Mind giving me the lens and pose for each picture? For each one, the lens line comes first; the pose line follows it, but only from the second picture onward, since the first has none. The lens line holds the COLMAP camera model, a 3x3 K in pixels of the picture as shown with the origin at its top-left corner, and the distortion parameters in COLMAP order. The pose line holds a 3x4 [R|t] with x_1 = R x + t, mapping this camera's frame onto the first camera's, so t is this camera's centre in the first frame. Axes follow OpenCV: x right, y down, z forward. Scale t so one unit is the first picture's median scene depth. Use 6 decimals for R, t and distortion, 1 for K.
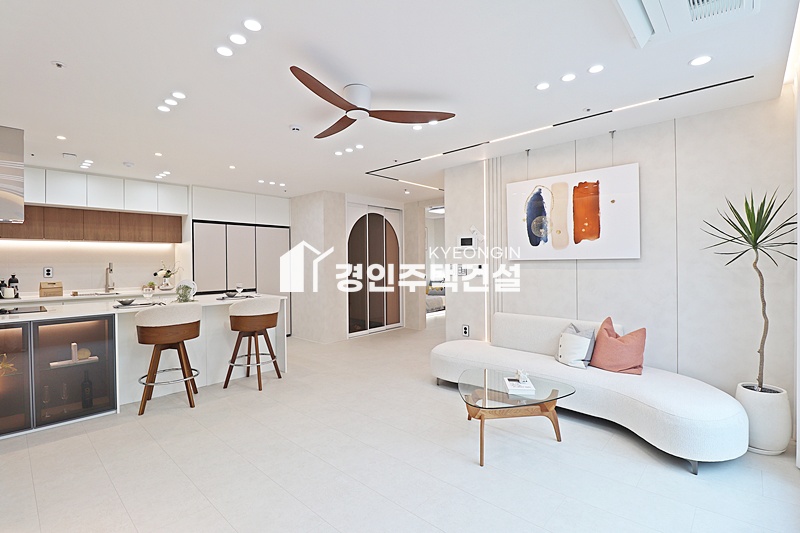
lens RADIAL K [[368.6, 0, 408.7], [0, 368.6, 262.2], [0, 0, 1]] dist [-0.010051, -0.009397]
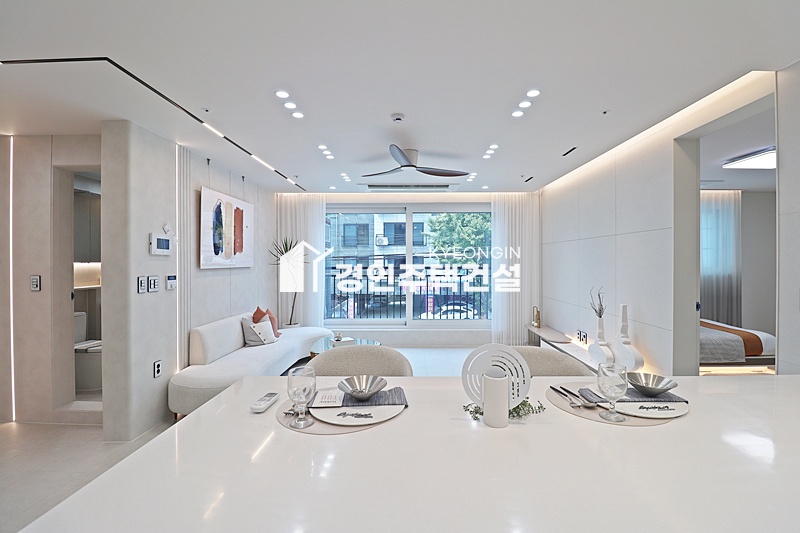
lens RADIAL K [[368.6, 0, 412.4], [0, 368.6, 261.0], [0, 0, 1]] dist [-0.010051, -0.009397]
pose [[-0.668995, 0.010889, 0.743187, -0.702858], [0.008815, 0.999939, -0.006715, -0.012448], [-0.743214, 0.002059, -0.669050, 1.116007]]
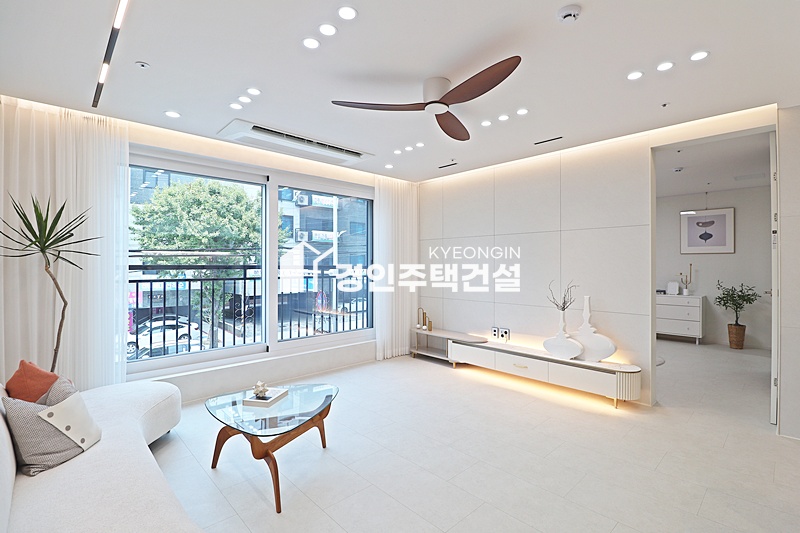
lens RADIAL K [[368.6, 0, 412.0], [0, 368.6, 262.8], [0, 0, 1]] dist [-0.010051, -0.009397]
pose [[-0.997677, 0.009527, 0.067456, -0.078109], [0.009059, 0.999933, -0.007242, 0.005634], [-0.067520, -0.006614, -0.997696, 1.112262]]
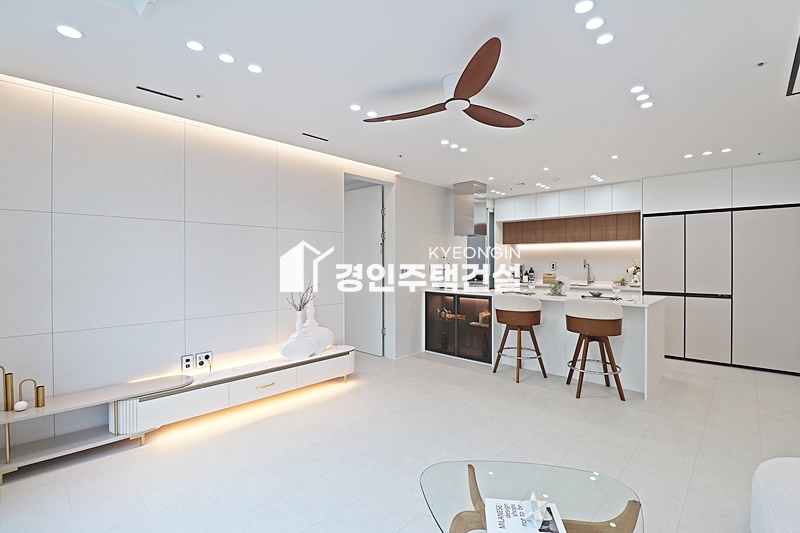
lens RADIAL K [[368.6, 0, 405.0], [0, 368.6, 263.9], [0, 0, 1]] dist [-0.010051, -0.009397]
pose [[-0.020272, 0.019502, -0.999604, 0.456008], [0.000150, 0.999810, 0.019503, -0.008776], [0.999794, 0.000245, -0.020271, 0.499559]]
